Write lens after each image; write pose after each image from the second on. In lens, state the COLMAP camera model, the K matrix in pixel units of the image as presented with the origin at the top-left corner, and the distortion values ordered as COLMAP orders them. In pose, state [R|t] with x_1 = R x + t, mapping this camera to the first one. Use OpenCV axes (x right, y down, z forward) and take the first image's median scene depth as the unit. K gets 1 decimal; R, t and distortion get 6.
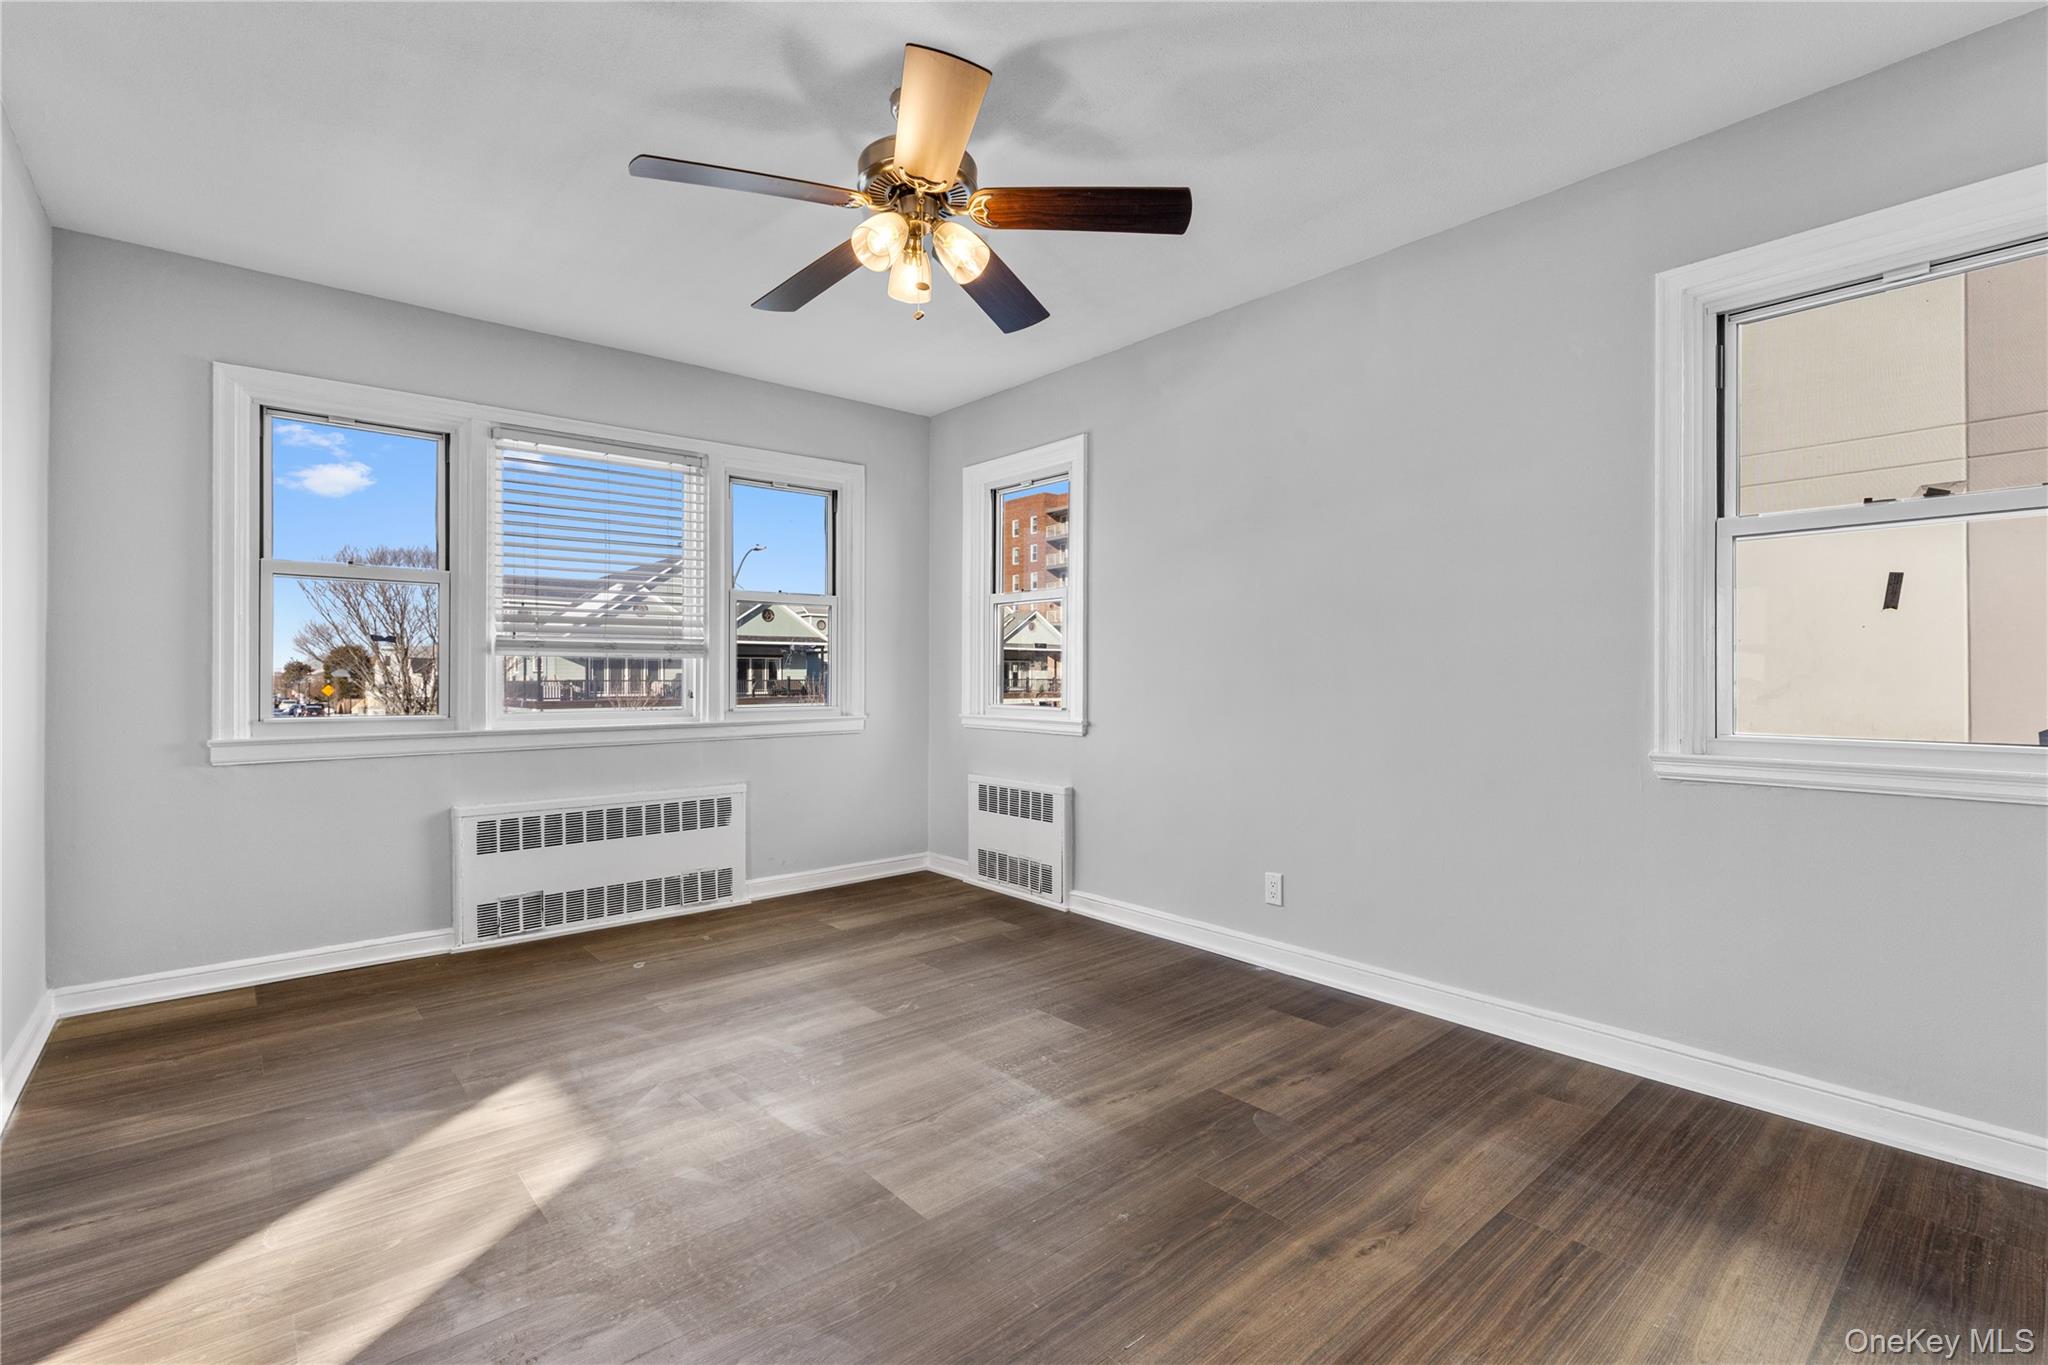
lens RADIAL K [[950.5, 0, 972.3], [0, 950.5, 687.0], [0, 0, 1]] dist [0.007383, -0.000207]
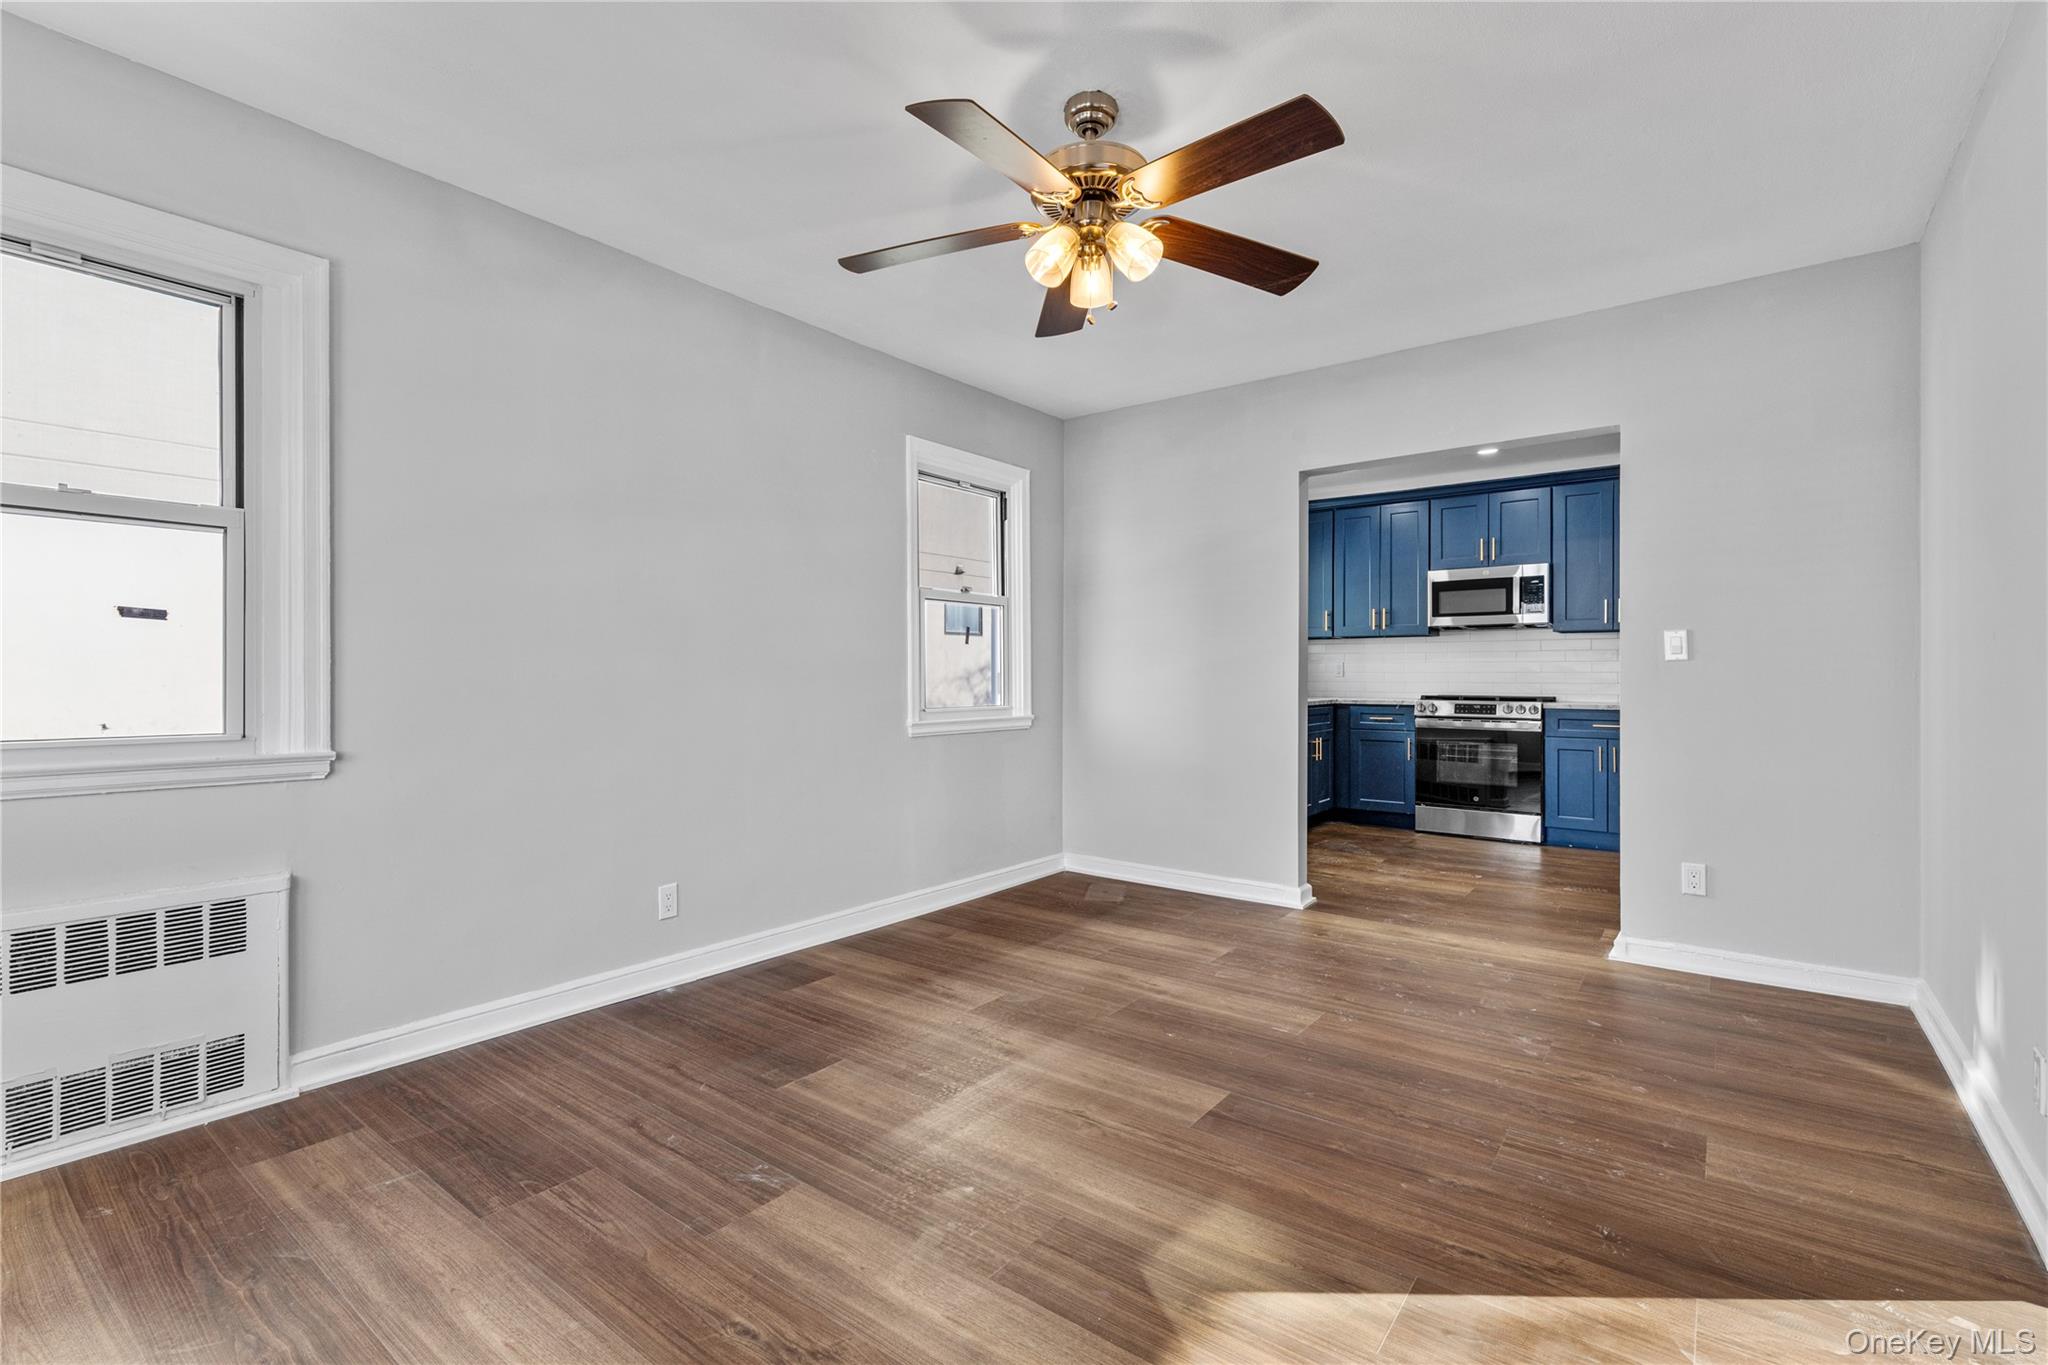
lens RADIAL K [[939.9, 0, 1047.1], [0, 939.9, 679.8], [0, 0, 1]] dist [0.007575, -0.000823]
pose [[-0.272807, -0.004053, 0.962060, -0.825461], [0.009176, 0.999935, 0.006815, -0.013100], [-0.962025, 0.010687, -0.272752, 1.073826]]
